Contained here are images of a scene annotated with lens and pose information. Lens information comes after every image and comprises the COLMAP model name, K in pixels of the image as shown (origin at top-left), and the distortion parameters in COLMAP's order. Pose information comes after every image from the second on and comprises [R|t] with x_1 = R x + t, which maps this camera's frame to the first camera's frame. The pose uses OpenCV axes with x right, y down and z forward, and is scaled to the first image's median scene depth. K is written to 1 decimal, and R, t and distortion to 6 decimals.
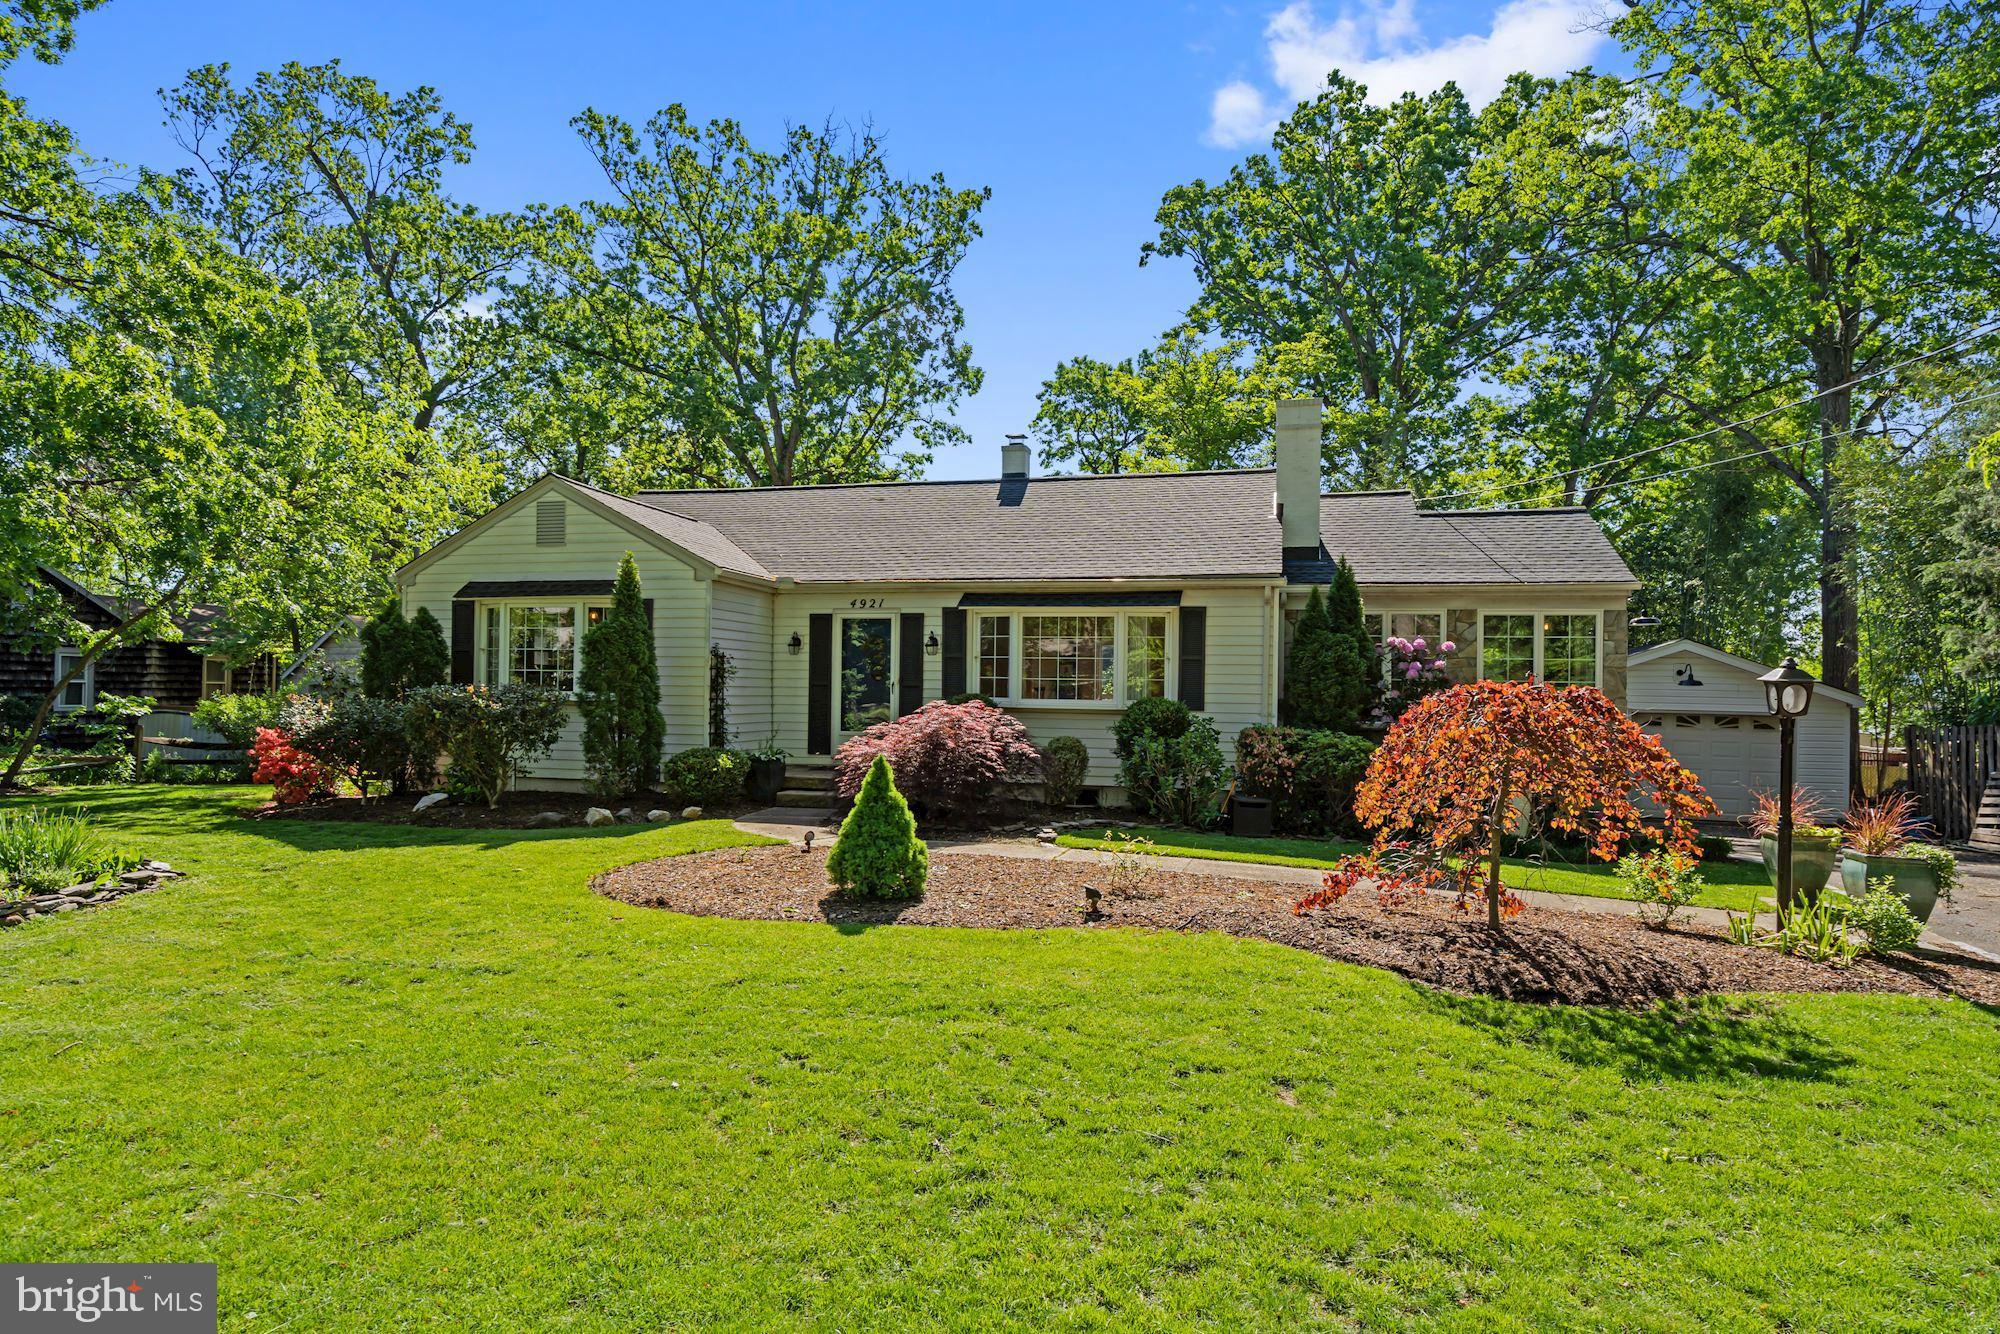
lens RADIAL K [[1167.0, 0, 1001.0], [0, 1167.0, 694.0], [0, 0, 1]] dist [0.000243, 0.000644]
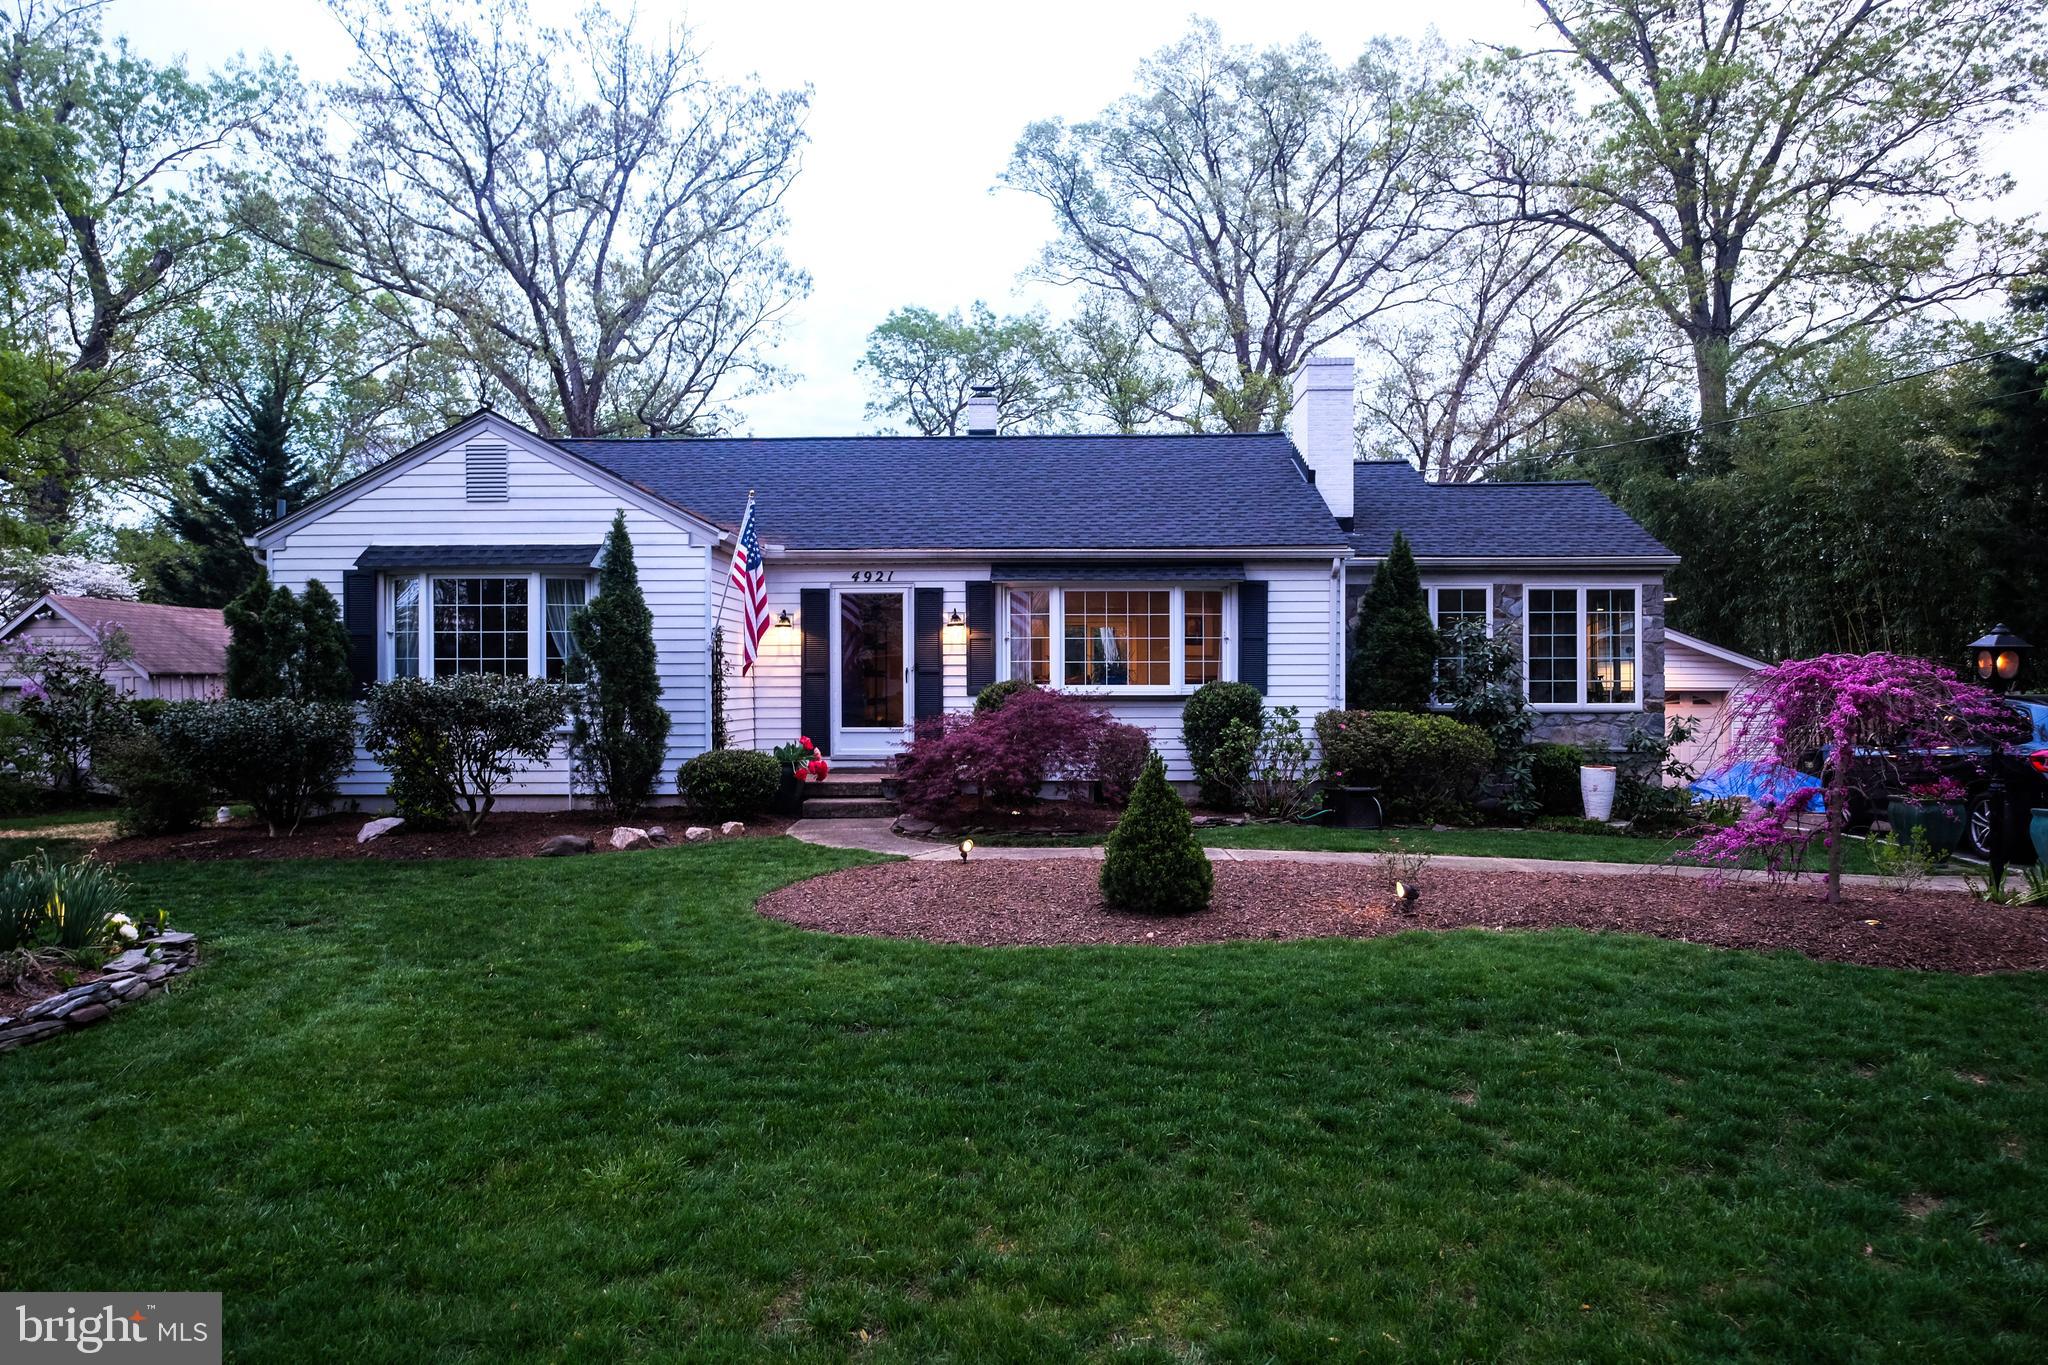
lens RADIAL K [[1310.6, 0, 1024.0], [0, 1310.6, 682.5], [0, 0, 1]] dist [-0.031634, 0.000172]
pose [[0.968698, -0.016332, 0.247705, -0.254806], [0.016217, 0.999865, 0.002506, -0.000652], [-0.247713, 0.001589, 0.968832, 0.045906]]
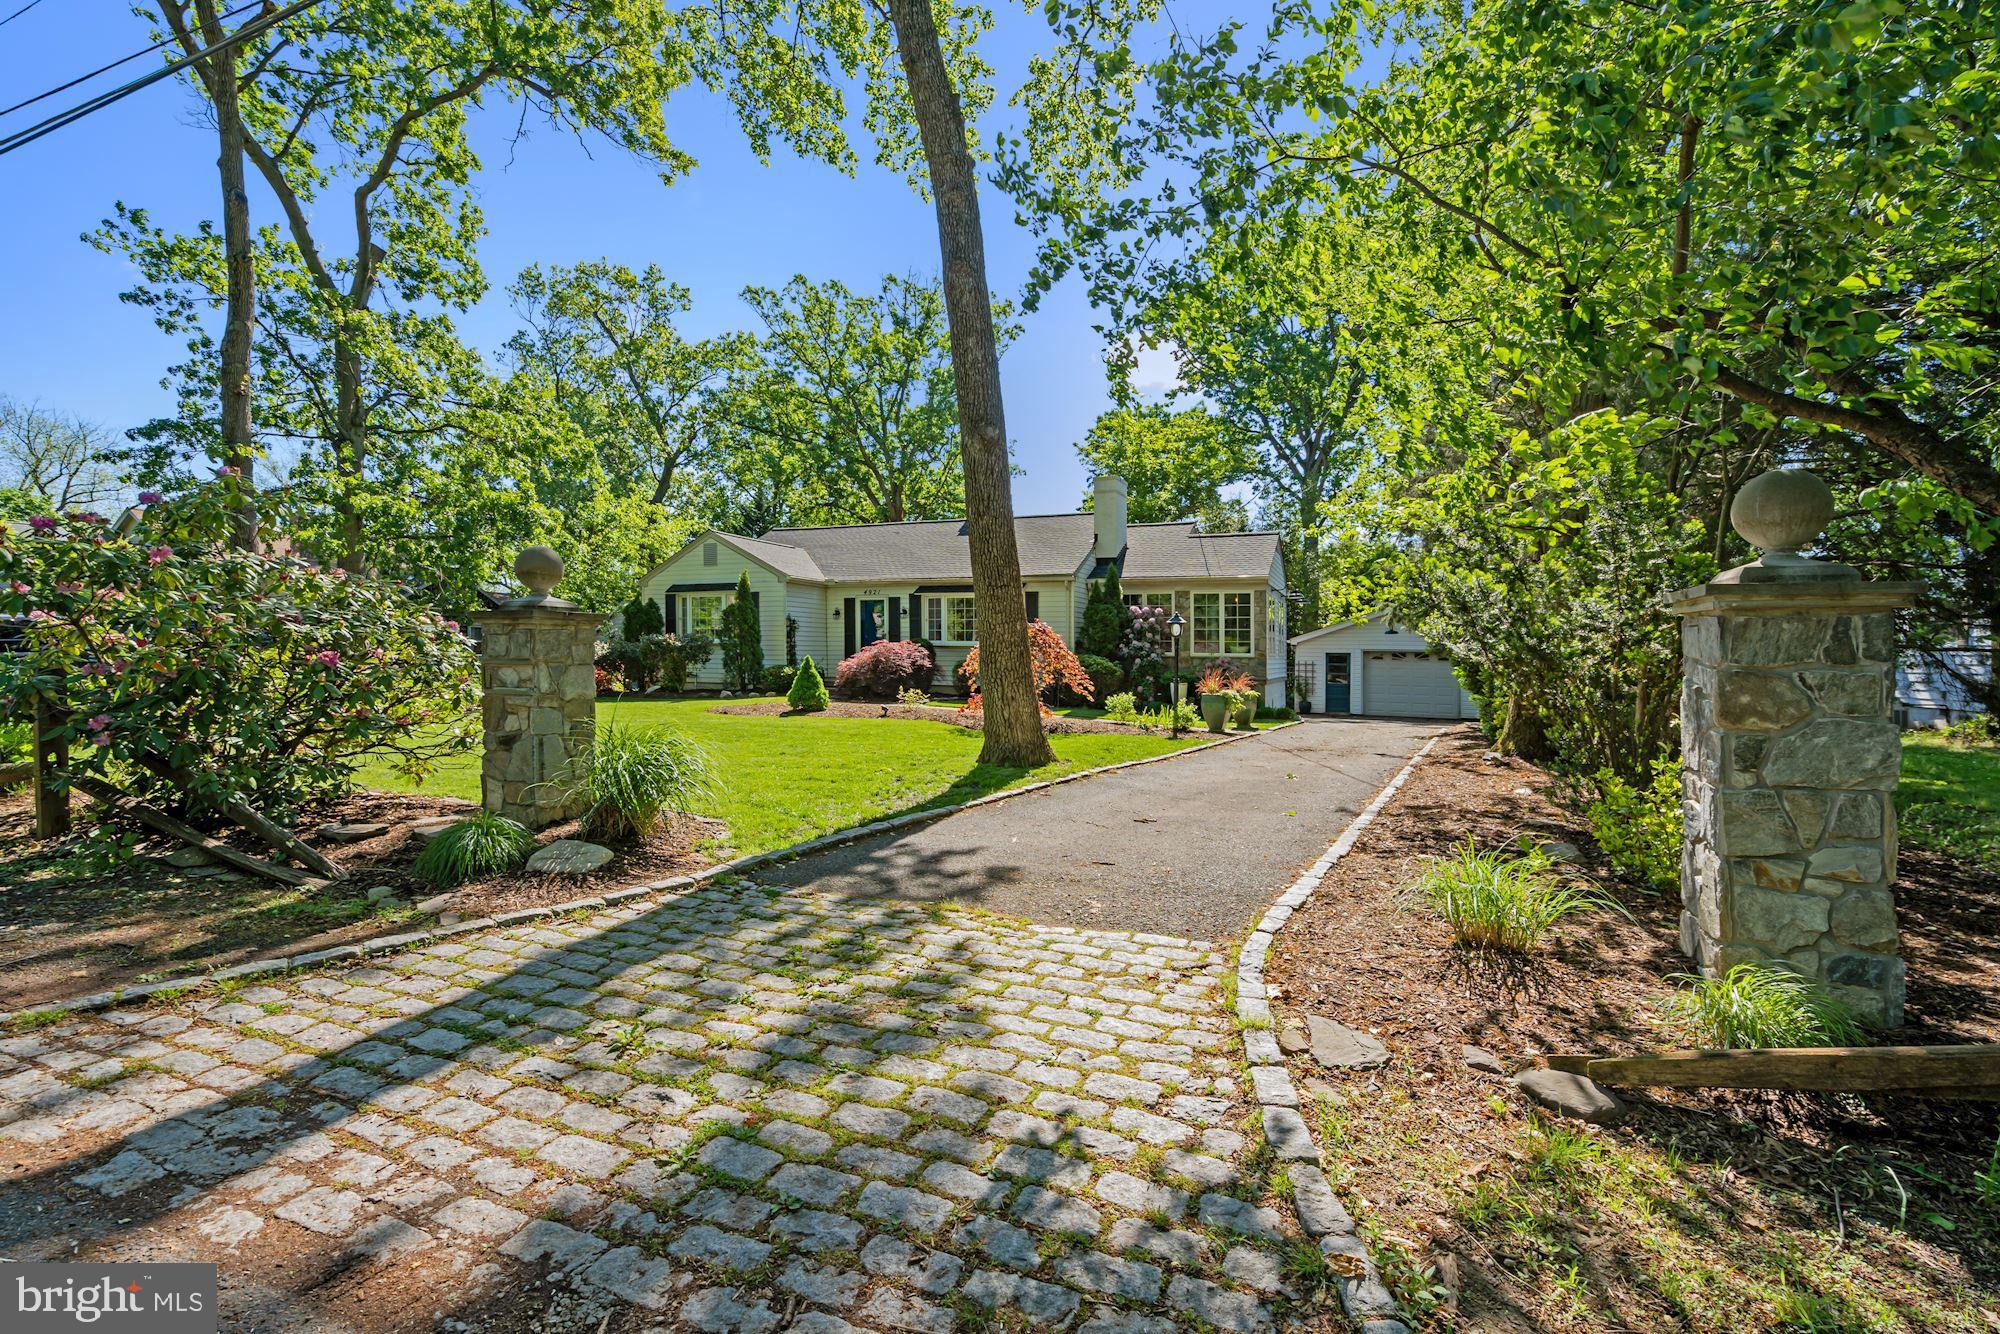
lens RADIAL K [[944.9, 0, 996.6], [0, 944.9, 686.8], [0, 0, 1]] dist [-0.002397, -0.000265]
pose [[0.990782, -0.000551, -0.135465, 0.305139], [0.005023, 0.999454, 0.032672, 0.028333], [0.135373, -0.033051, 0.990243, -0.520745]]
